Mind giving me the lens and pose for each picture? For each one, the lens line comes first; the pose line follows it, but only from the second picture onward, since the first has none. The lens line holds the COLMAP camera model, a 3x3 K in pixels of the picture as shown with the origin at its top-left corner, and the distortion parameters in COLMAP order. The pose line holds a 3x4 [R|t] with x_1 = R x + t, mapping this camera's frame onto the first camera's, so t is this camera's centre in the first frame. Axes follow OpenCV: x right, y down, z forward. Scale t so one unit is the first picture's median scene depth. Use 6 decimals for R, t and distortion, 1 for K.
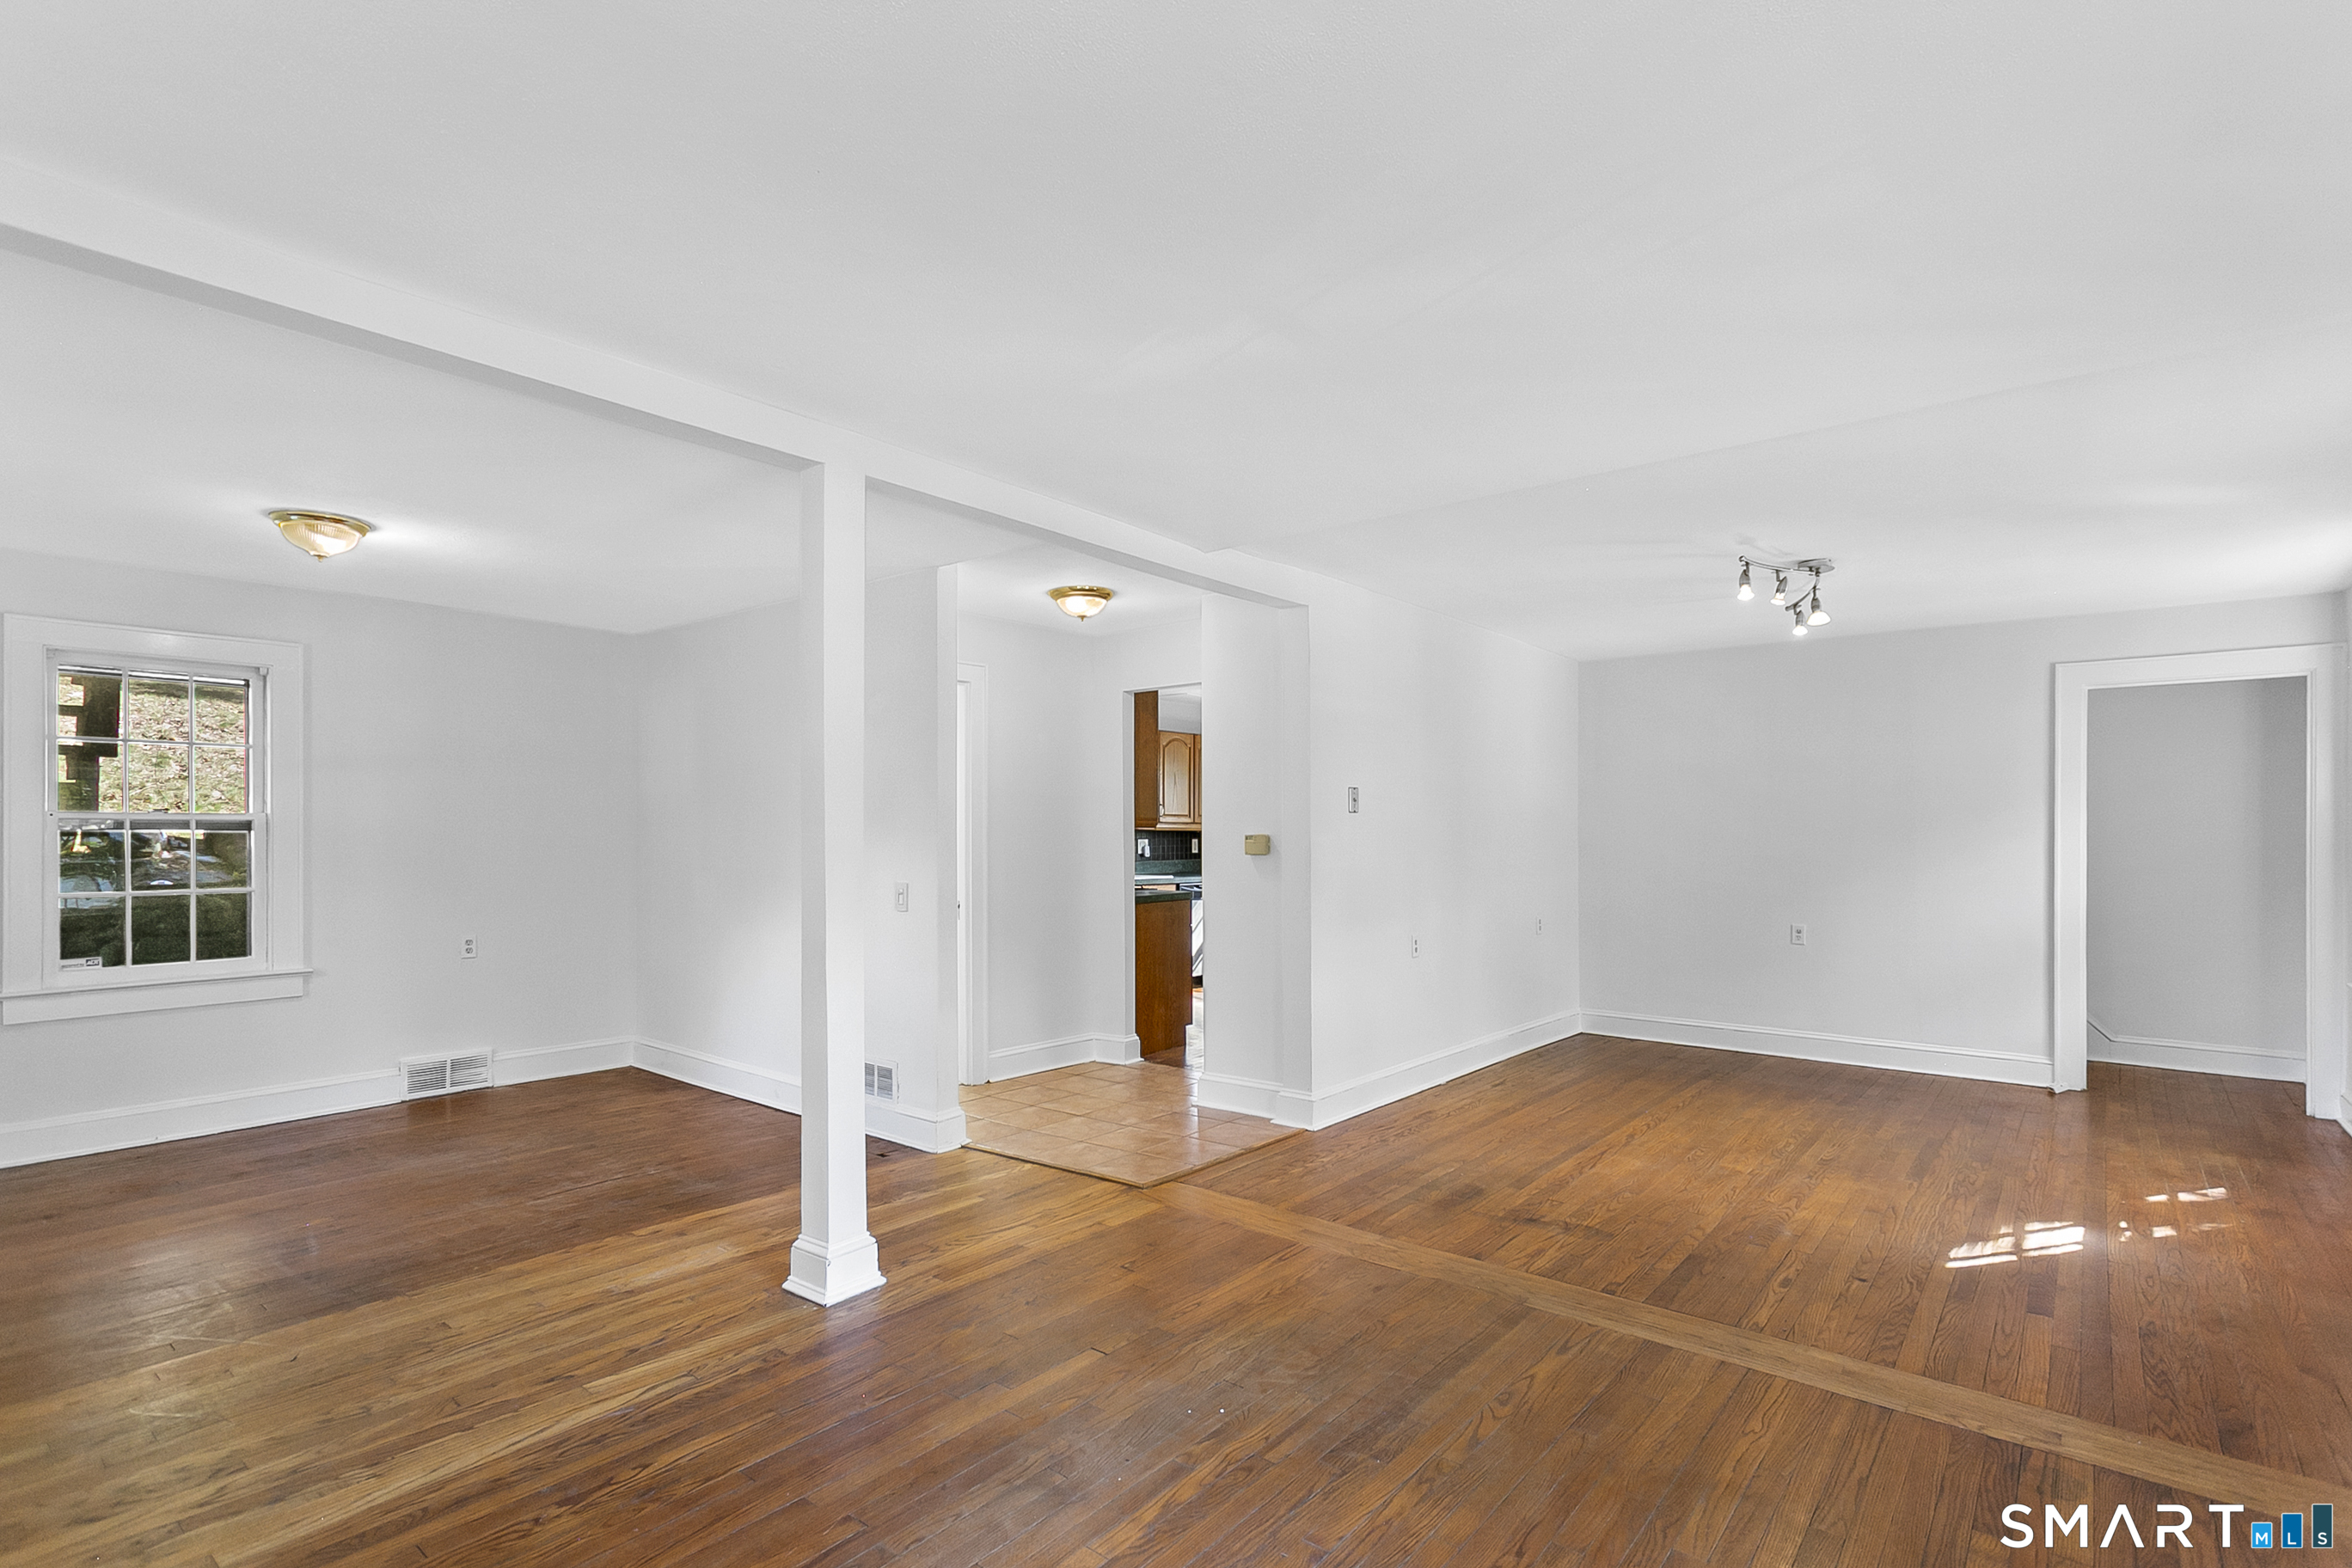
lens RADIAL K [[1130.0, 0, 1175.6], [0, 1130.0, 831.2], [0, 0, 1]] dist [0.005027, 0.000372]
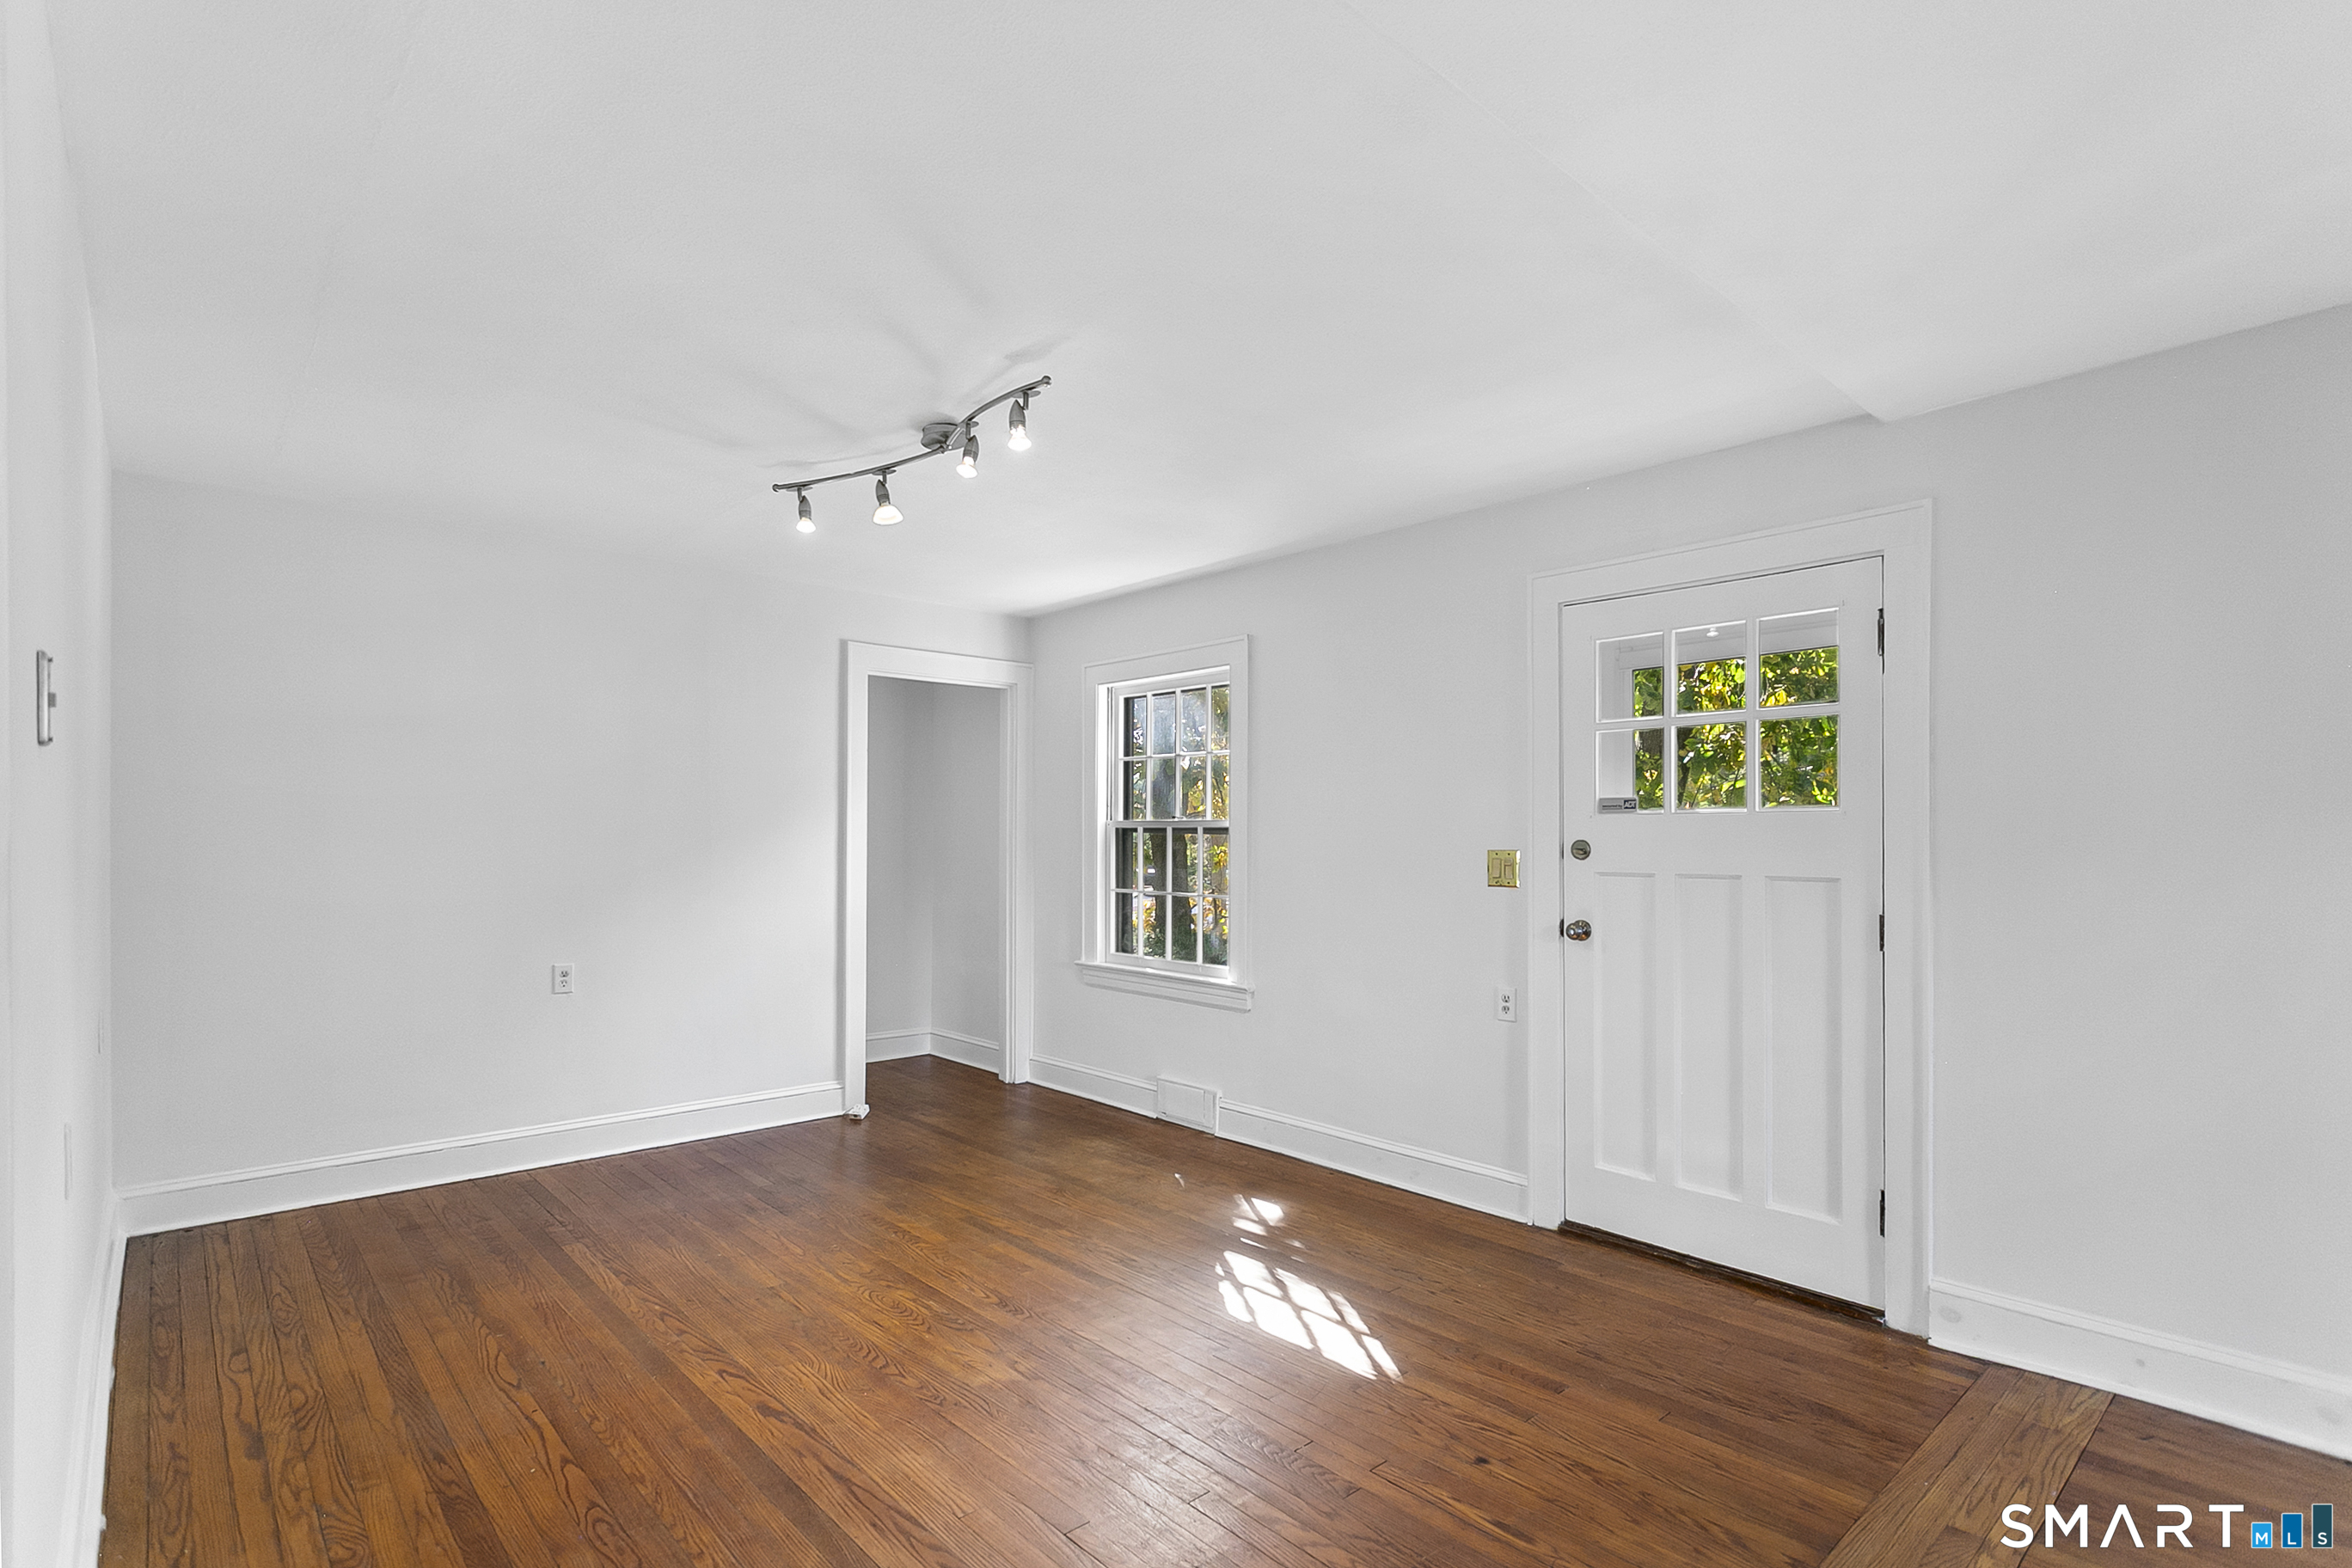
lens RADIAL K [[1126.8, 0, 1174.1], [0, 1126.8, 831.8], [0, 0, 1]] dist [0.005385, 0.001159]
pose [[0.151023, 0.002018, 0.988528, -0.084353], [-0.004966, 0.999987, -0.001283, 0.003773], [-0.988518, -0.004715, 0.151031, 0.760839]]
